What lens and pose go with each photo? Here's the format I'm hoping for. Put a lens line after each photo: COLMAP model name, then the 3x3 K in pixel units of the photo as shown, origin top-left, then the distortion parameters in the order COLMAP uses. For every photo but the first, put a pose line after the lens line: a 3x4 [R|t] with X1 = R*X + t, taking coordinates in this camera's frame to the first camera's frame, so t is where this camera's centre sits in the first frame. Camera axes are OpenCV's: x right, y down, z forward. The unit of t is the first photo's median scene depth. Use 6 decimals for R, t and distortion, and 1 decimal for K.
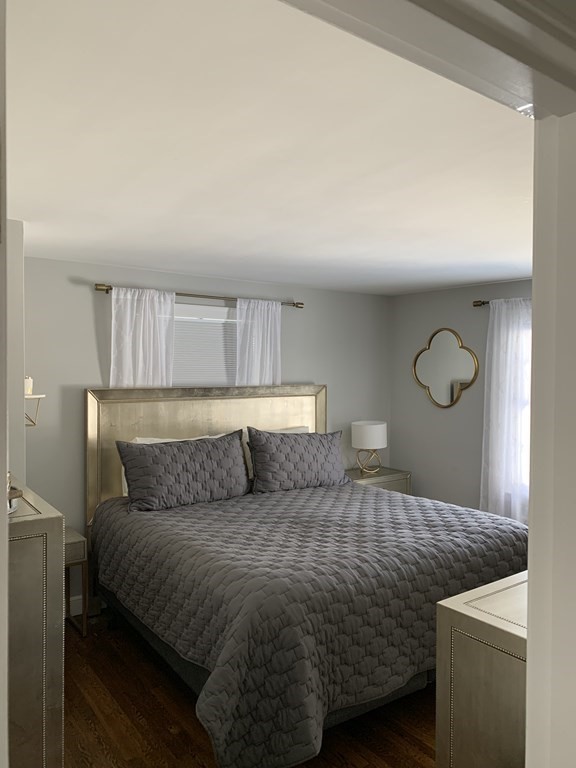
lens RADIAL K [[581.2, 0, 296.4], [0, 581.2, 382.5], [0, 0, 1]] dist [0.080806, -0.153257]
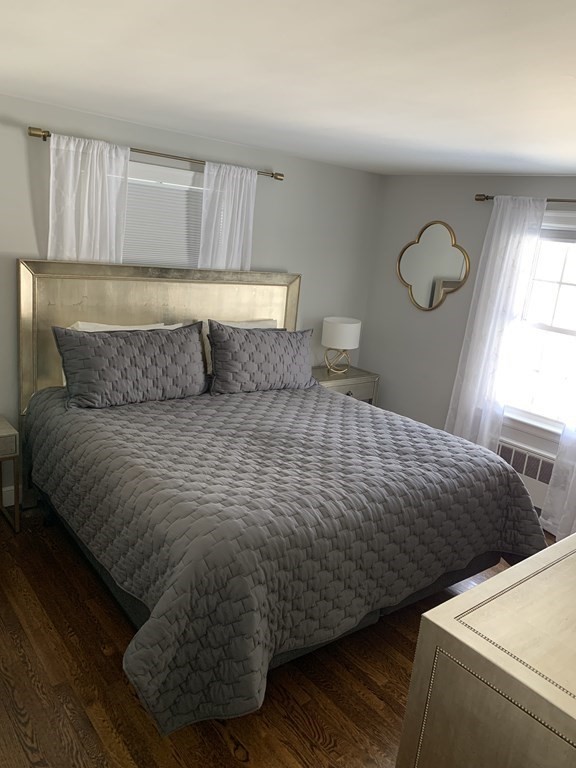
lens RADIAL K [[581.2, 0, 296.4], [0, 581.2, 382.5], [0, 0, 1]] dist [0.080806, -0.153257]
pose [[0.994013, 0.081688, 0.072565, -0.008536], [-0.095896, 0.970533, 0.221063, -0.042637], [-0.052369, -0.226698, 0.972556, 0.122033]]
